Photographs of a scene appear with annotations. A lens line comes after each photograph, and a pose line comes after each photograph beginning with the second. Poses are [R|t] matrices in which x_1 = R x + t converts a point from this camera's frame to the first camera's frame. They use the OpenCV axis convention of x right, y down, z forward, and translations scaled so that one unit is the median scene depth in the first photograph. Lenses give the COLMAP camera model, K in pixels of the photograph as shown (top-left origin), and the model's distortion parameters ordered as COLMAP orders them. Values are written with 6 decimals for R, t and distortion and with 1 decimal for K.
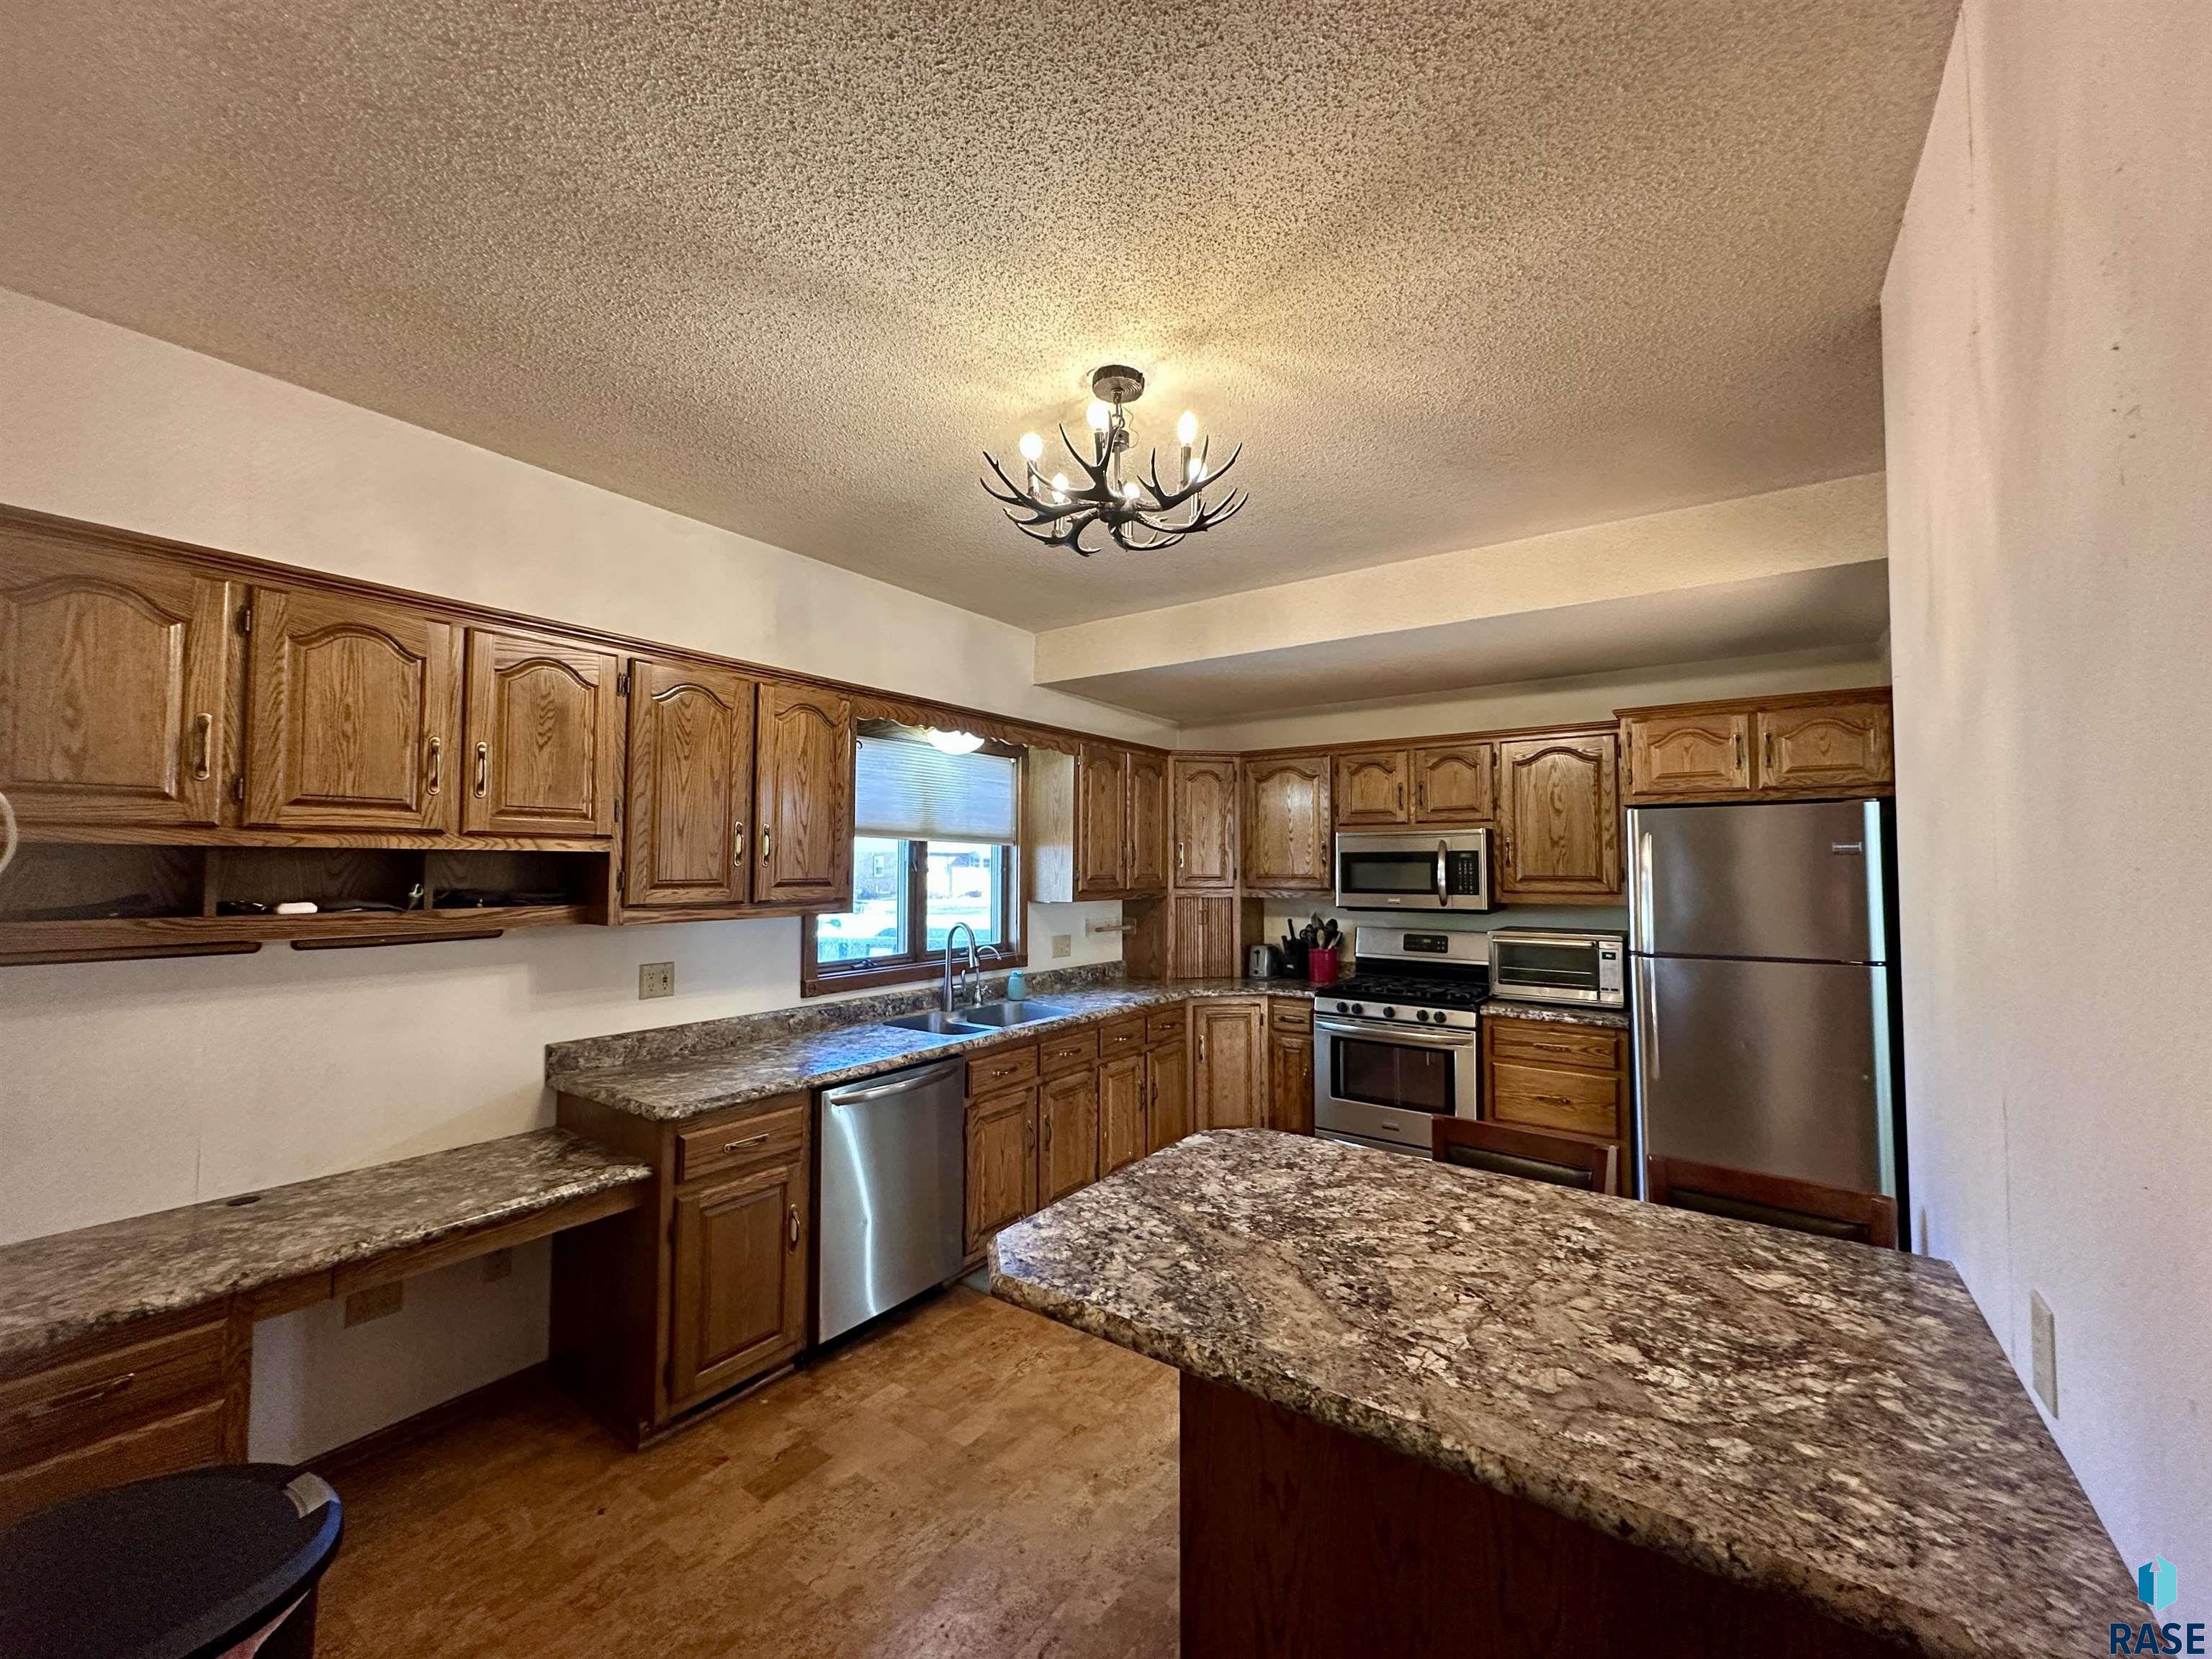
lens RADIAL K [[878.0, 0, 1106.9], [0, 878.0, 831.2], [0, 0, 1]] dist [-0.000574, 0.000322]
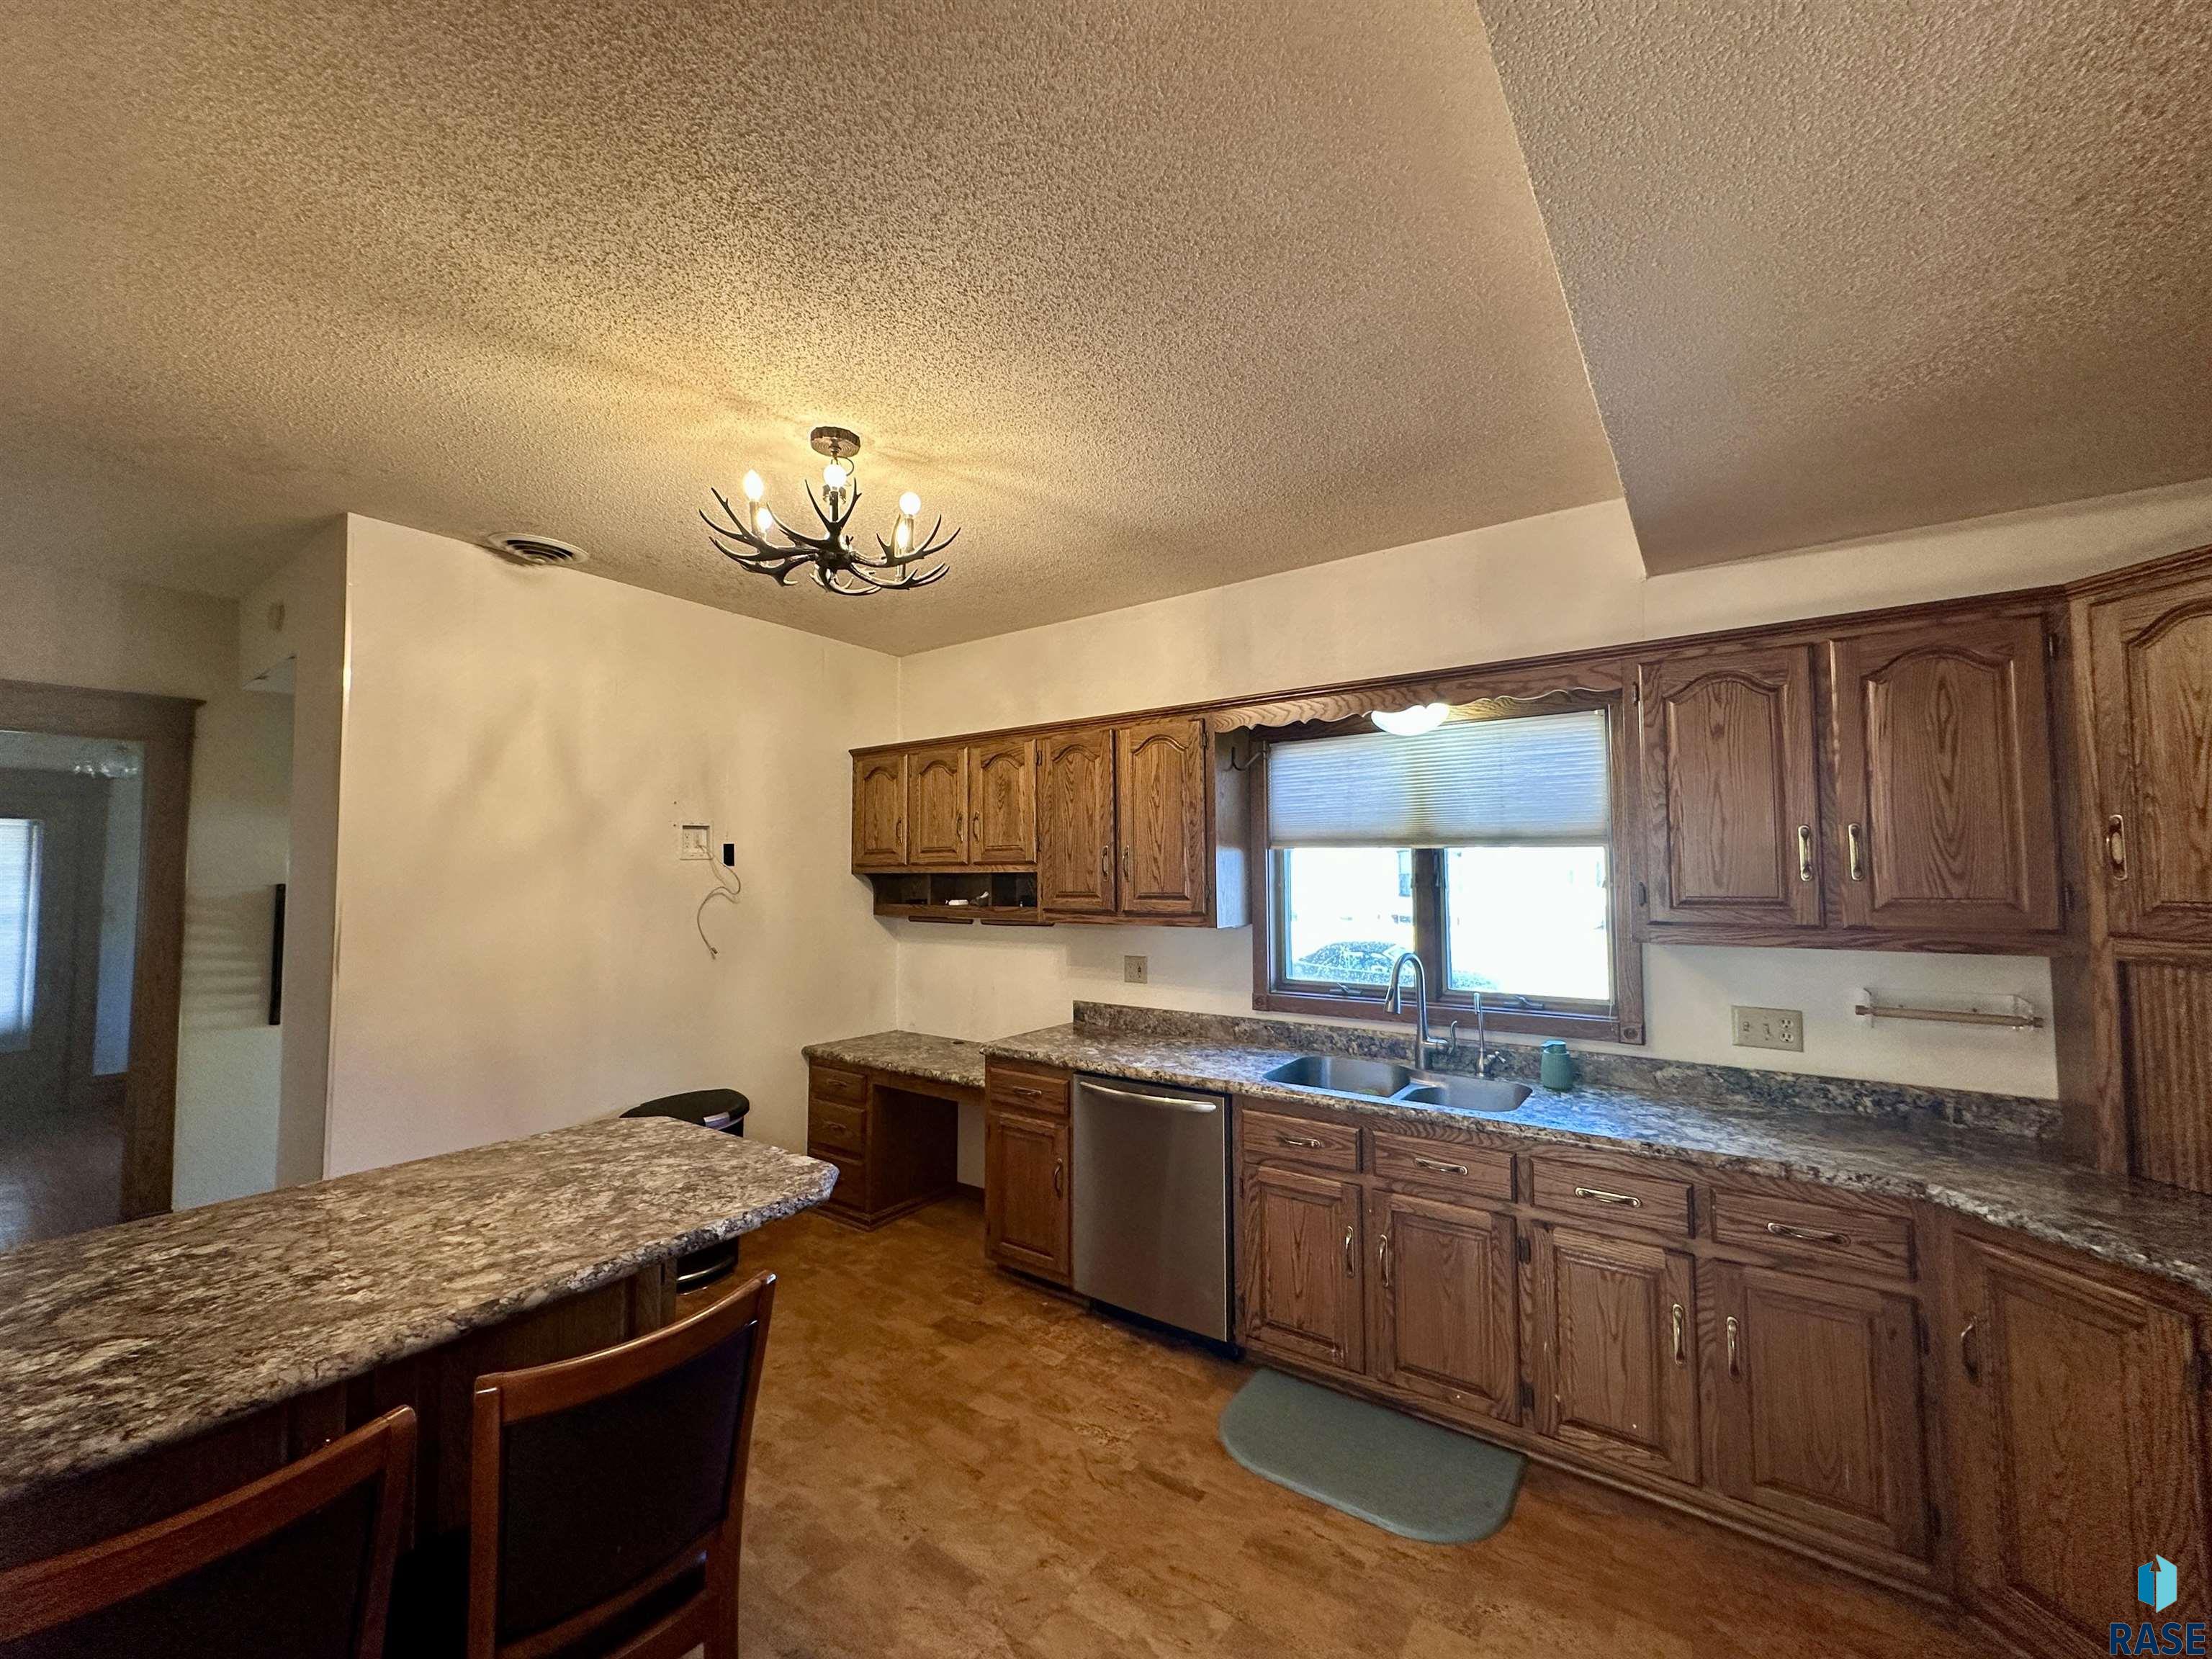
lens RADIAL K [[878.0, 0, 1105.9], [0, 878.0, 830.7], [0, 0, 1]] dist [-0.000574, 0.000322]
pose [[-0.003911, -0.054726, -0.998494, 1.164387], [0.045190, 0.997472, -0.054847, 0.051446], [0.998971, -0.045337, -0.001428, 1.425921]]
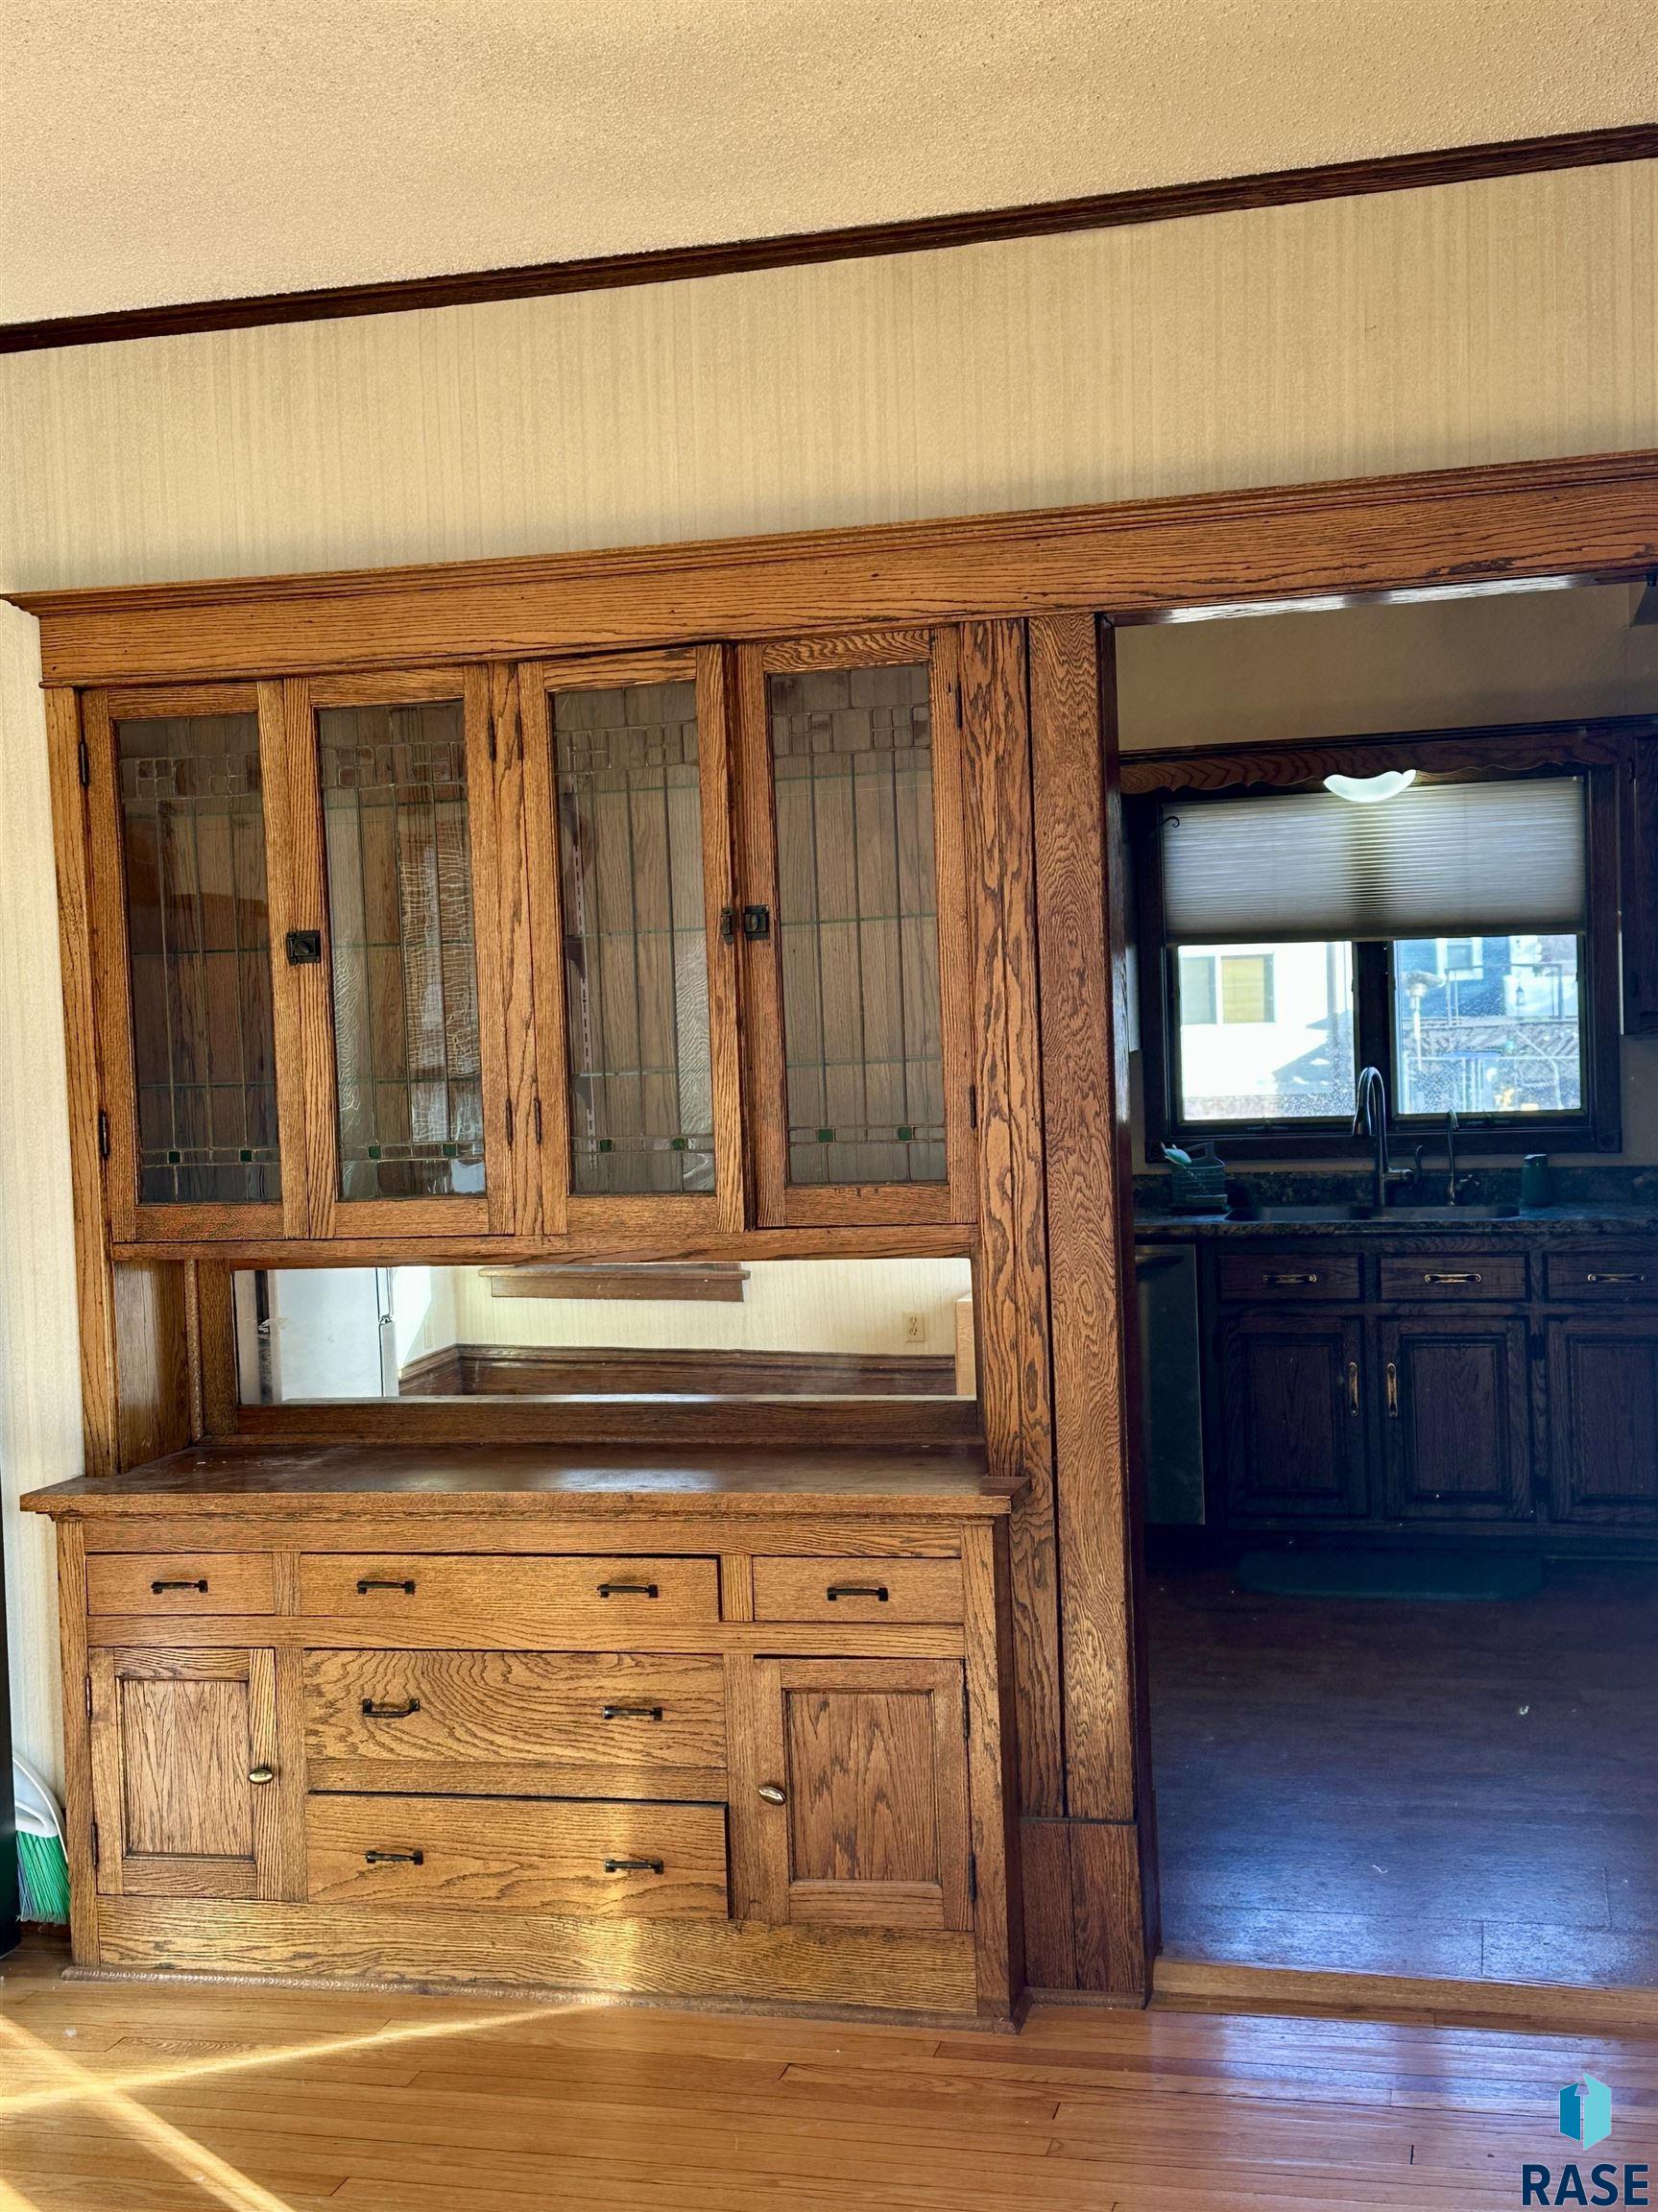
lens RADIAL K [[2682.1, 0, 818.2], [0, 2682.1, 1108.6], [0, 0, 1]] dist [0.146126, 0.000000]
pose [[0.362582, 0.021689, -0.931700, 2.922080], [0.075281, 0.995781, 0.052477, -0.000449], [0.928906, -0.089166, 0.359419, -0.162315]]
